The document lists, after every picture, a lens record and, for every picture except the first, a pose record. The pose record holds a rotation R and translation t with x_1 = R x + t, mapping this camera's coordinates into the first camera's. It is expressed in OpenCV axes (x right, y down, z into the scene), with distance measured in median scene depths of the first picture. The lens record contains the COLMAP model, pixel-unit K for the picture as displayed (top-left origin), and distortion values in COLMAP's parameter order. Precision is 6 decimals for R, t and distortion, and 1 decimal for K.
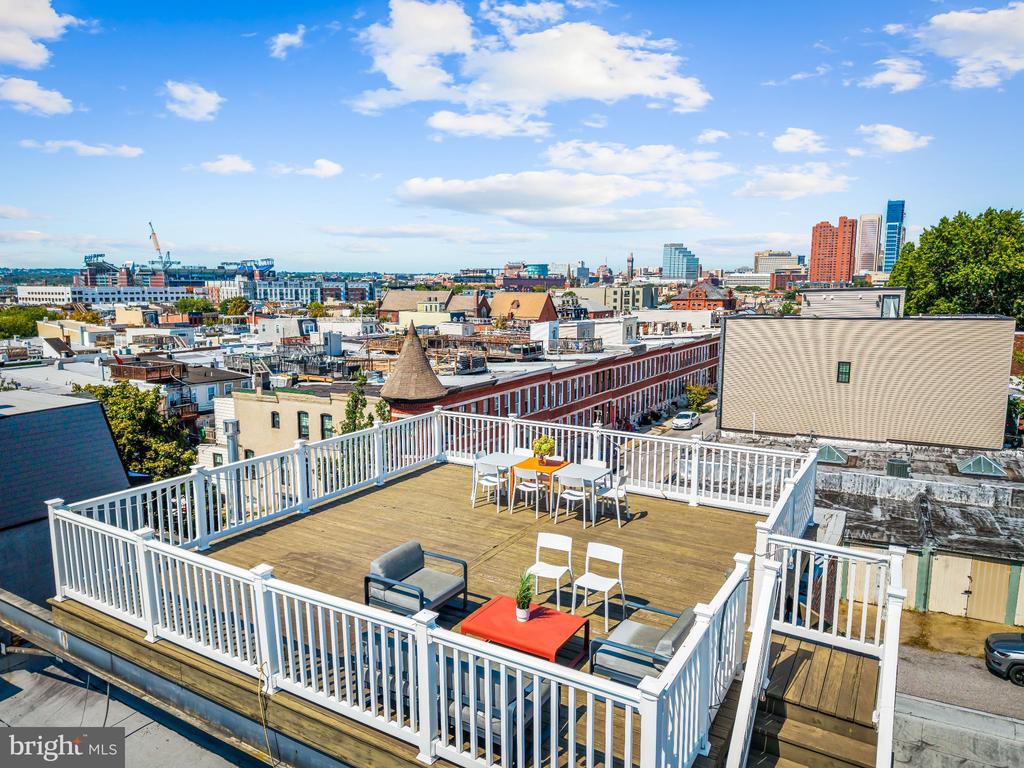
lens RADIAL K [[695.7, 0, 512.0], [0, 695.7, 384.0], [0, 0, 1]] dist [0.053895, -0.070022]
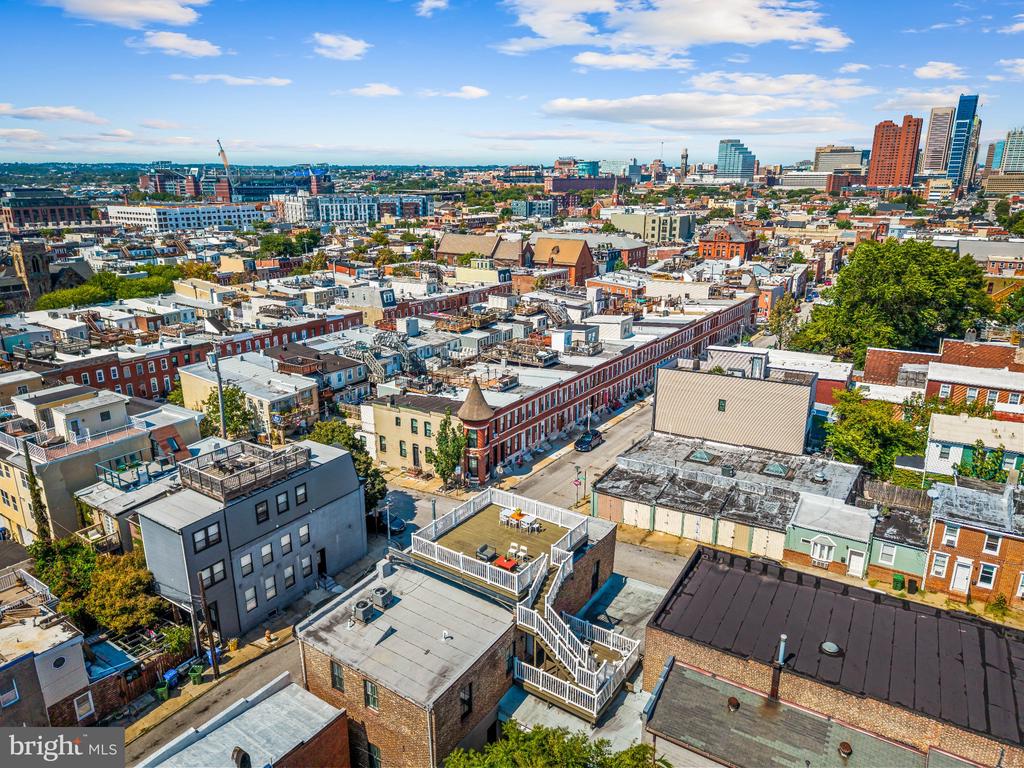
lens RADIAL K [[688.8, 0, 512.0], [0, 688.8, 384.0], [0, 0, 1]] dist [0.042103, -0.047483]
pose [[0.997490, 0.018146, -0.068440, 0.034460], [-0.007703, 0.988675, 0.149875, -0.155246], [0.070385, -0.148971, 0.986333, -0.345982]]
